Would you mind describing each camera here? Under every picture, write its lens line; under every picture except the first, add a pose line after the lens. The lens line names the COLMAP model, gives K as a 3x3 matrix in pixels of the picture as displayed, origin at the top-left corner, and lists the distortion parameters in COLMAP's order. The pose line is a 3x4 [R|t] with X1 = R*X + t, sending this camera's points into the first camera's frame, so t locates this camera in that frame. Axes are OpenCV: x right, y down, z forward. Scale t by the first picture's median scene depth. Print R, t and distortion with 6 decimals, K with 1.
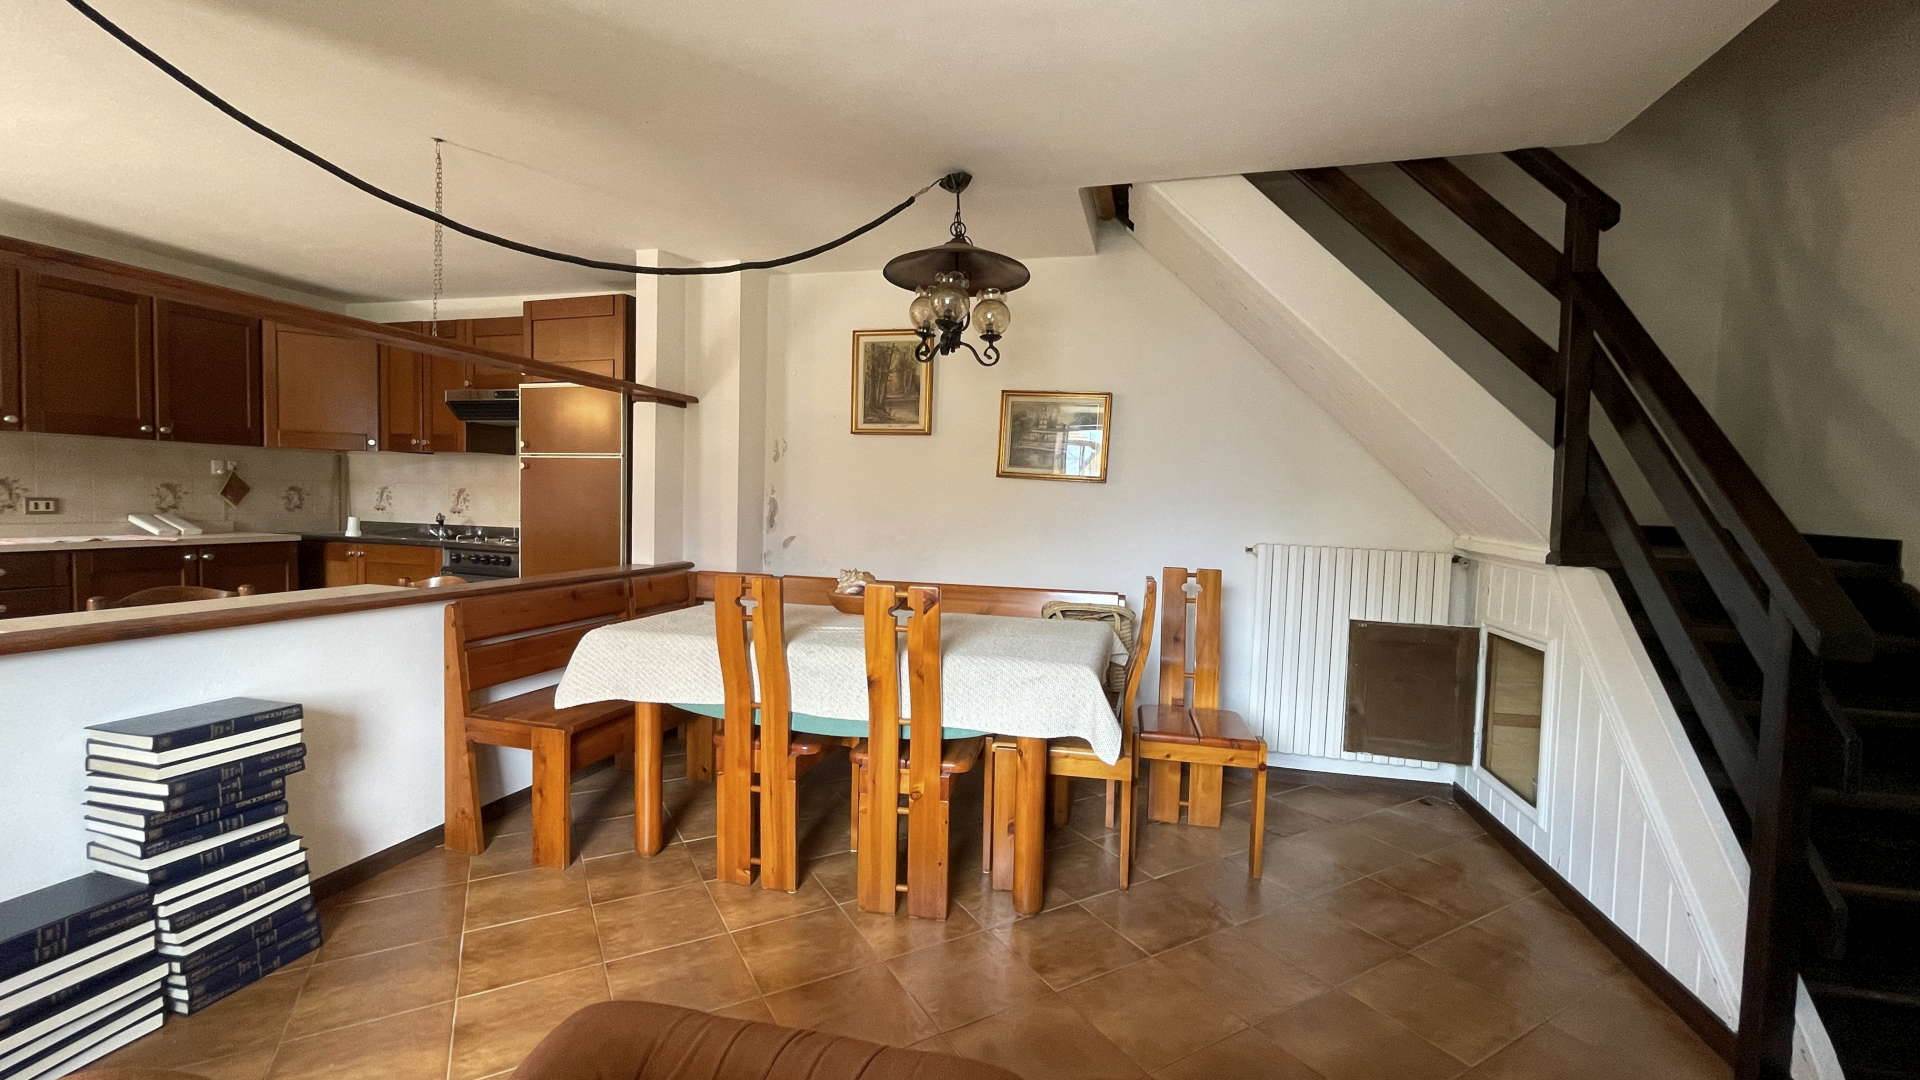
lens RADIAL K [[780.5, 0, 955.9], [0, 780.5, 534.9], [0, 0, 1]] dist [-0.009463, 0.004020]
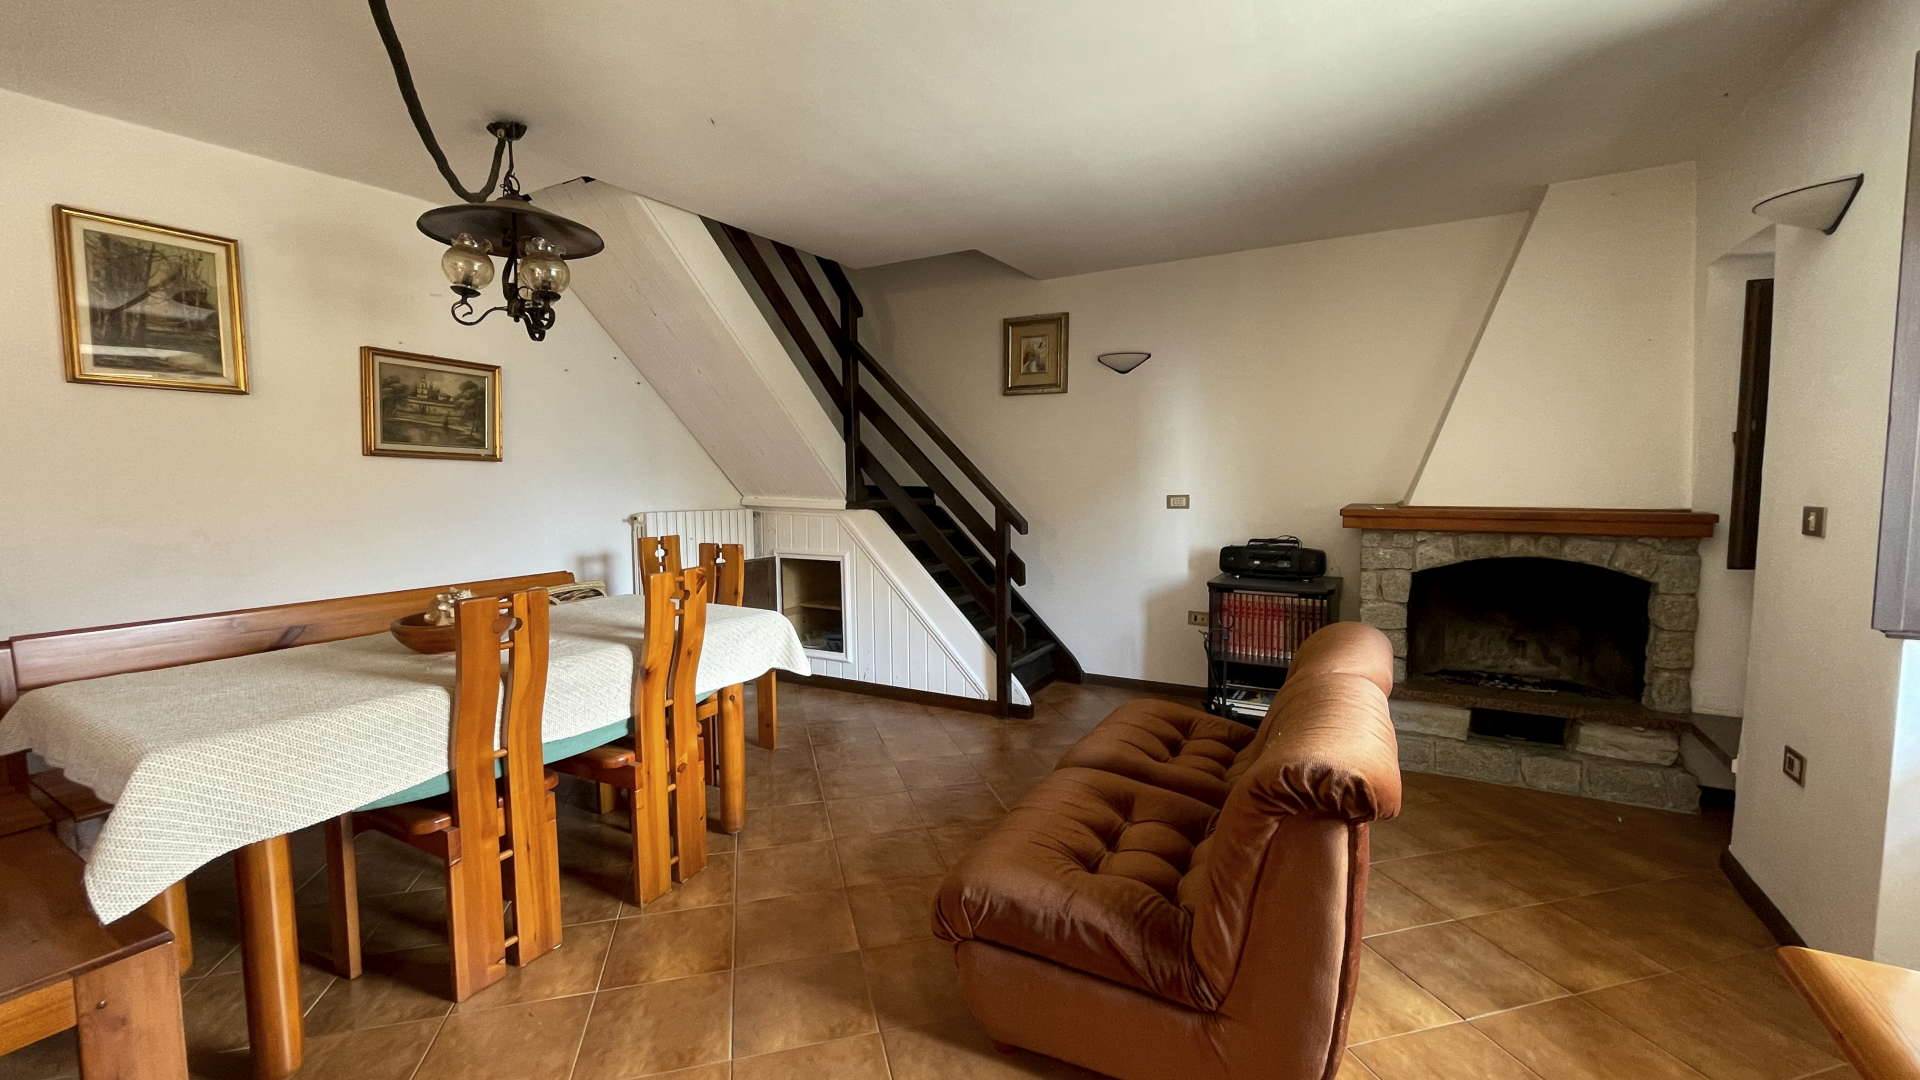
lens RADIAL K [[780.5, 0, 966.0], [0, 780.5, 536.2], [0, 0, 1]] dist [-0.009463, 0.004020]
pose [[0.260943, -0.104925, 0.959635, -0.724918], [0.050062, 0.994209, 0.095092, -0.047909], [-0.964055, 0.023228, 0.264685, 0.260822]]
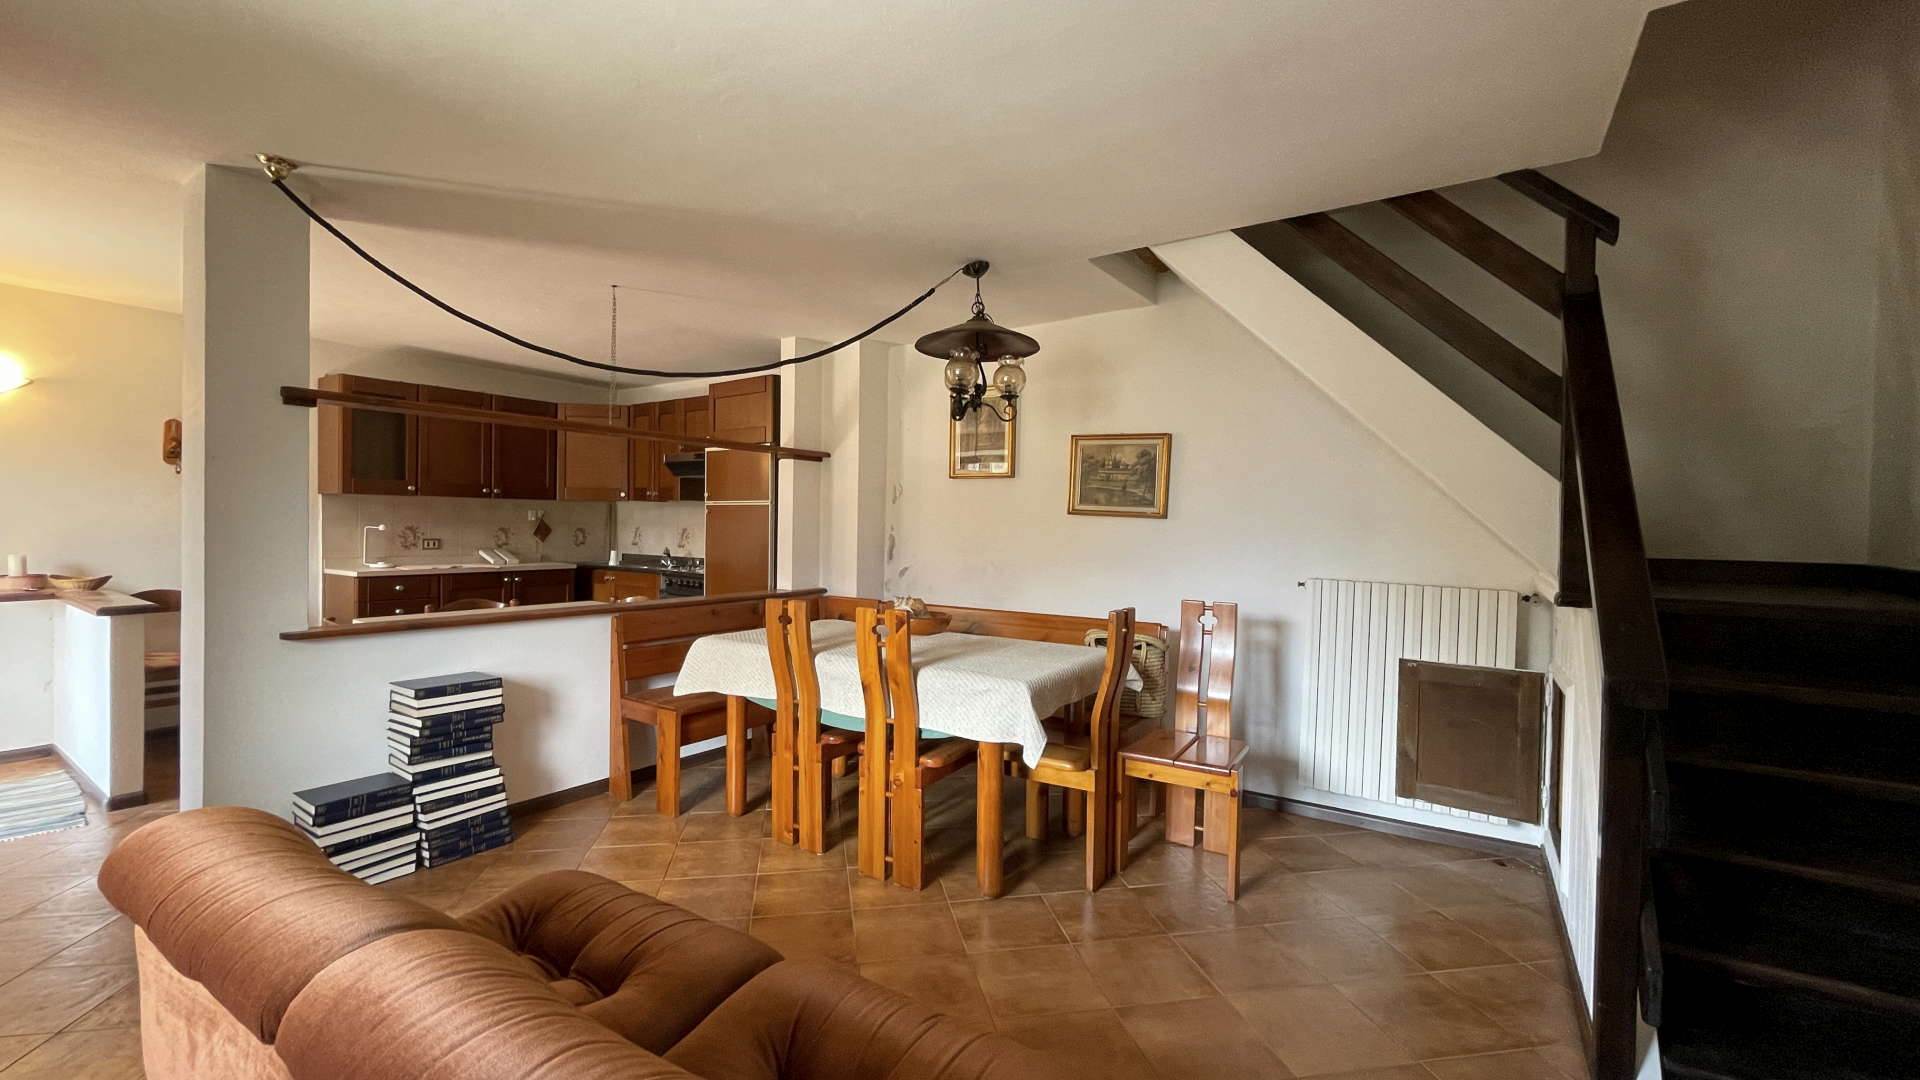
lens RADIAL K [[780.5, 0, 949.6], [0, 780.5, 530.3], [0, 0, 1]] dist [-0.009463, 0.004020]
pose [[0.943056, -0.009863, -0.332489, 0.335279], [-0.004245, 0.999122, -0.041679, -0.007301], [0.332608, 0.040717, 0.942186, -0.105998]]
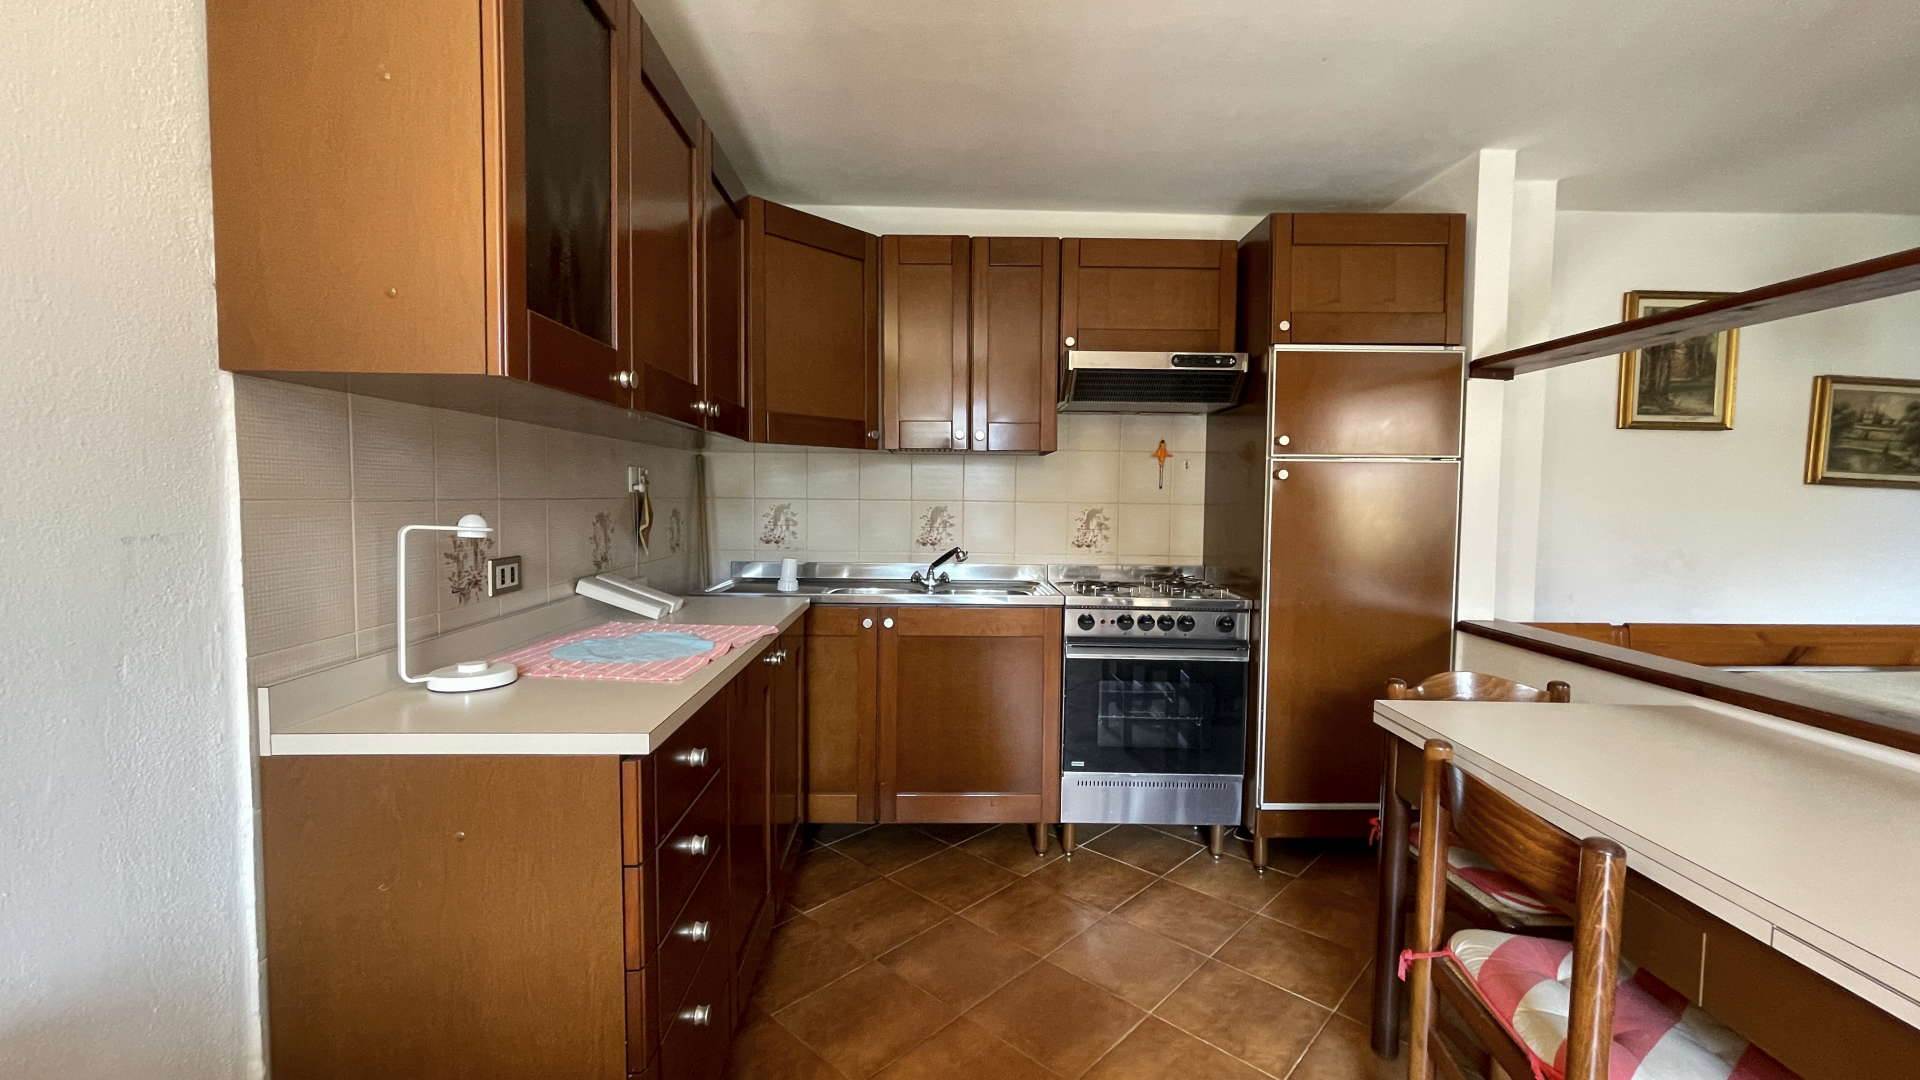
lens RADIAL K [[780.5, 0, 955.5], [0, 780.5, 536.8], [0, 0, 1]] dist [-0.009463, 0.004020]
pose [[0.960958, -0.031227, 0.274926, -1.312238], [0.026609, 0.999435, 0.020511, -0.077595], [-0.275412, -0.012394, 0.961246, 0.618651]]
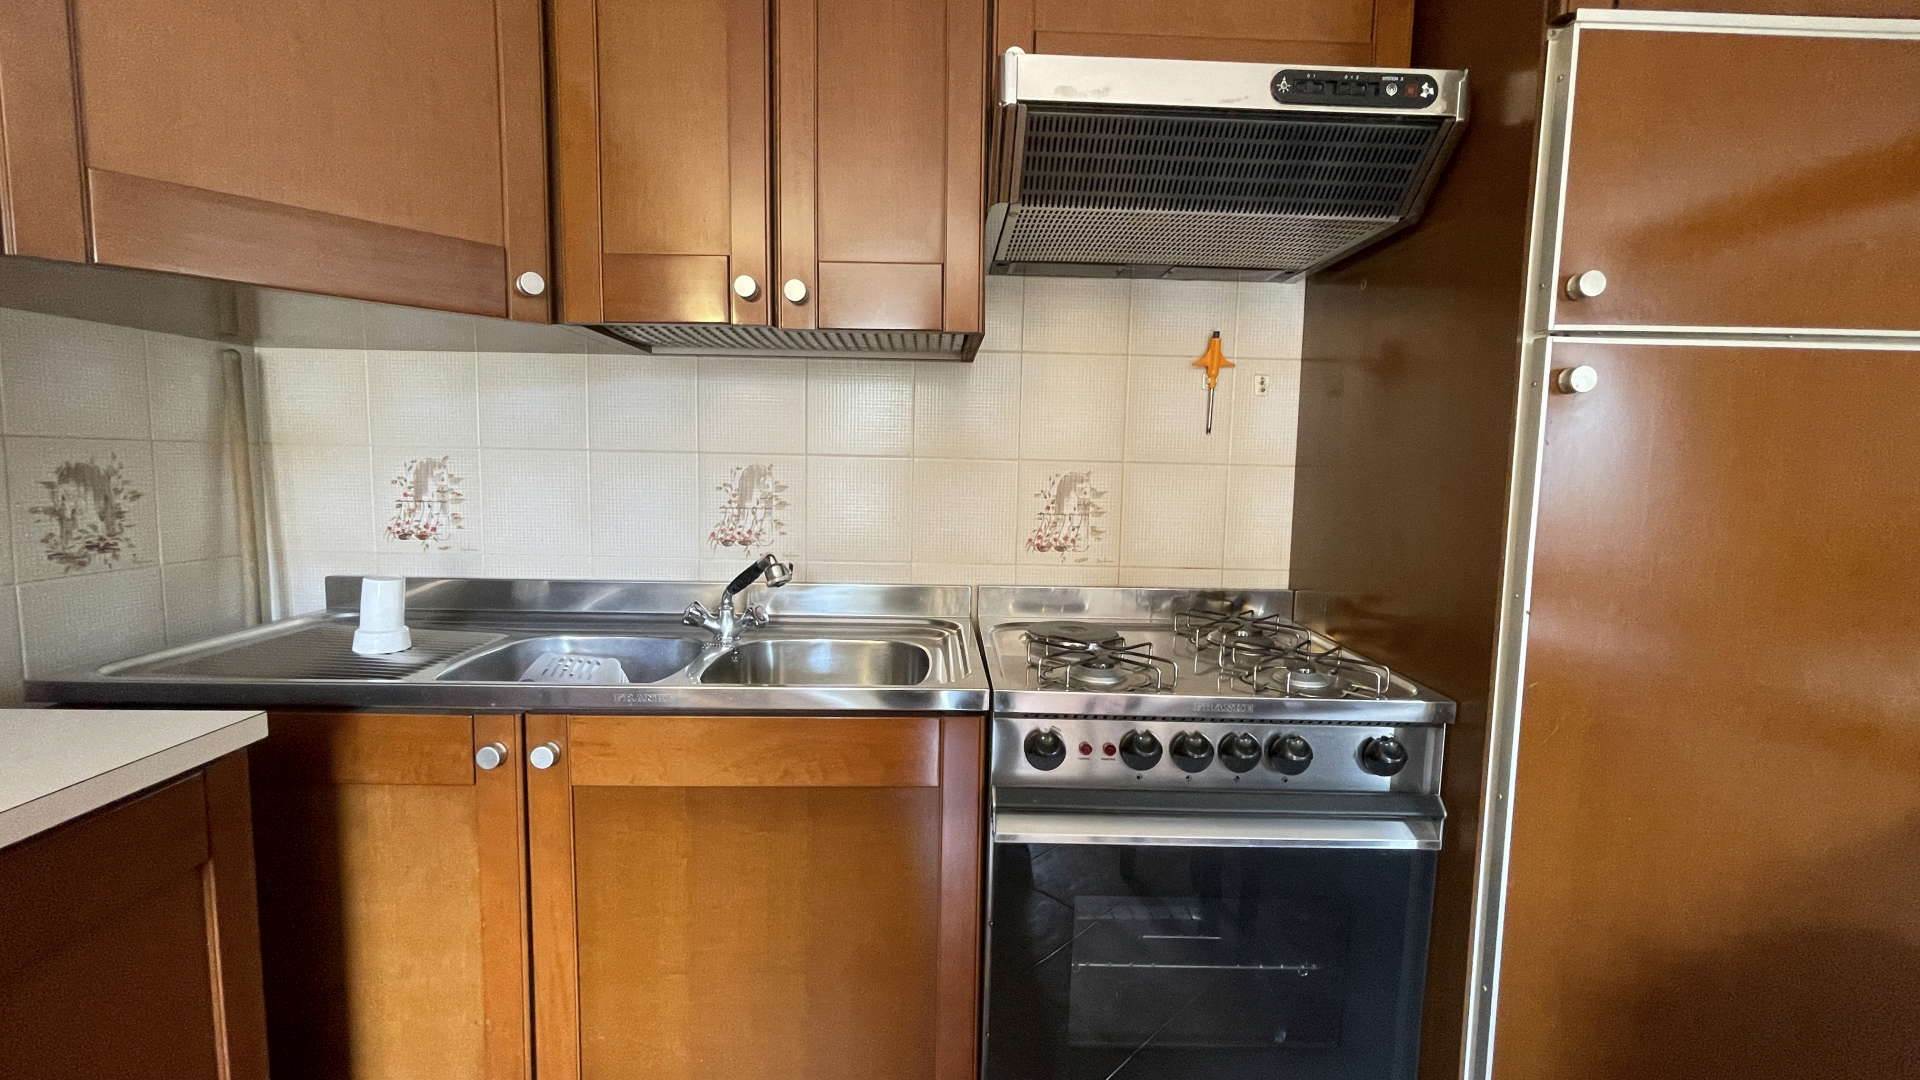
lens RADIAL K [[780.5, 0, 958.5], [0, 780.5, 544.7], [0, 0, 1]] dist [-0.009463, 0.004020]
pose [[0.956505, -0.038445, 0.289171, -1.065113], [0.018421, 0.997260, 0.071651, -0.079767], [-0.291133, -0.063208, 0.954592, 1.106275]]
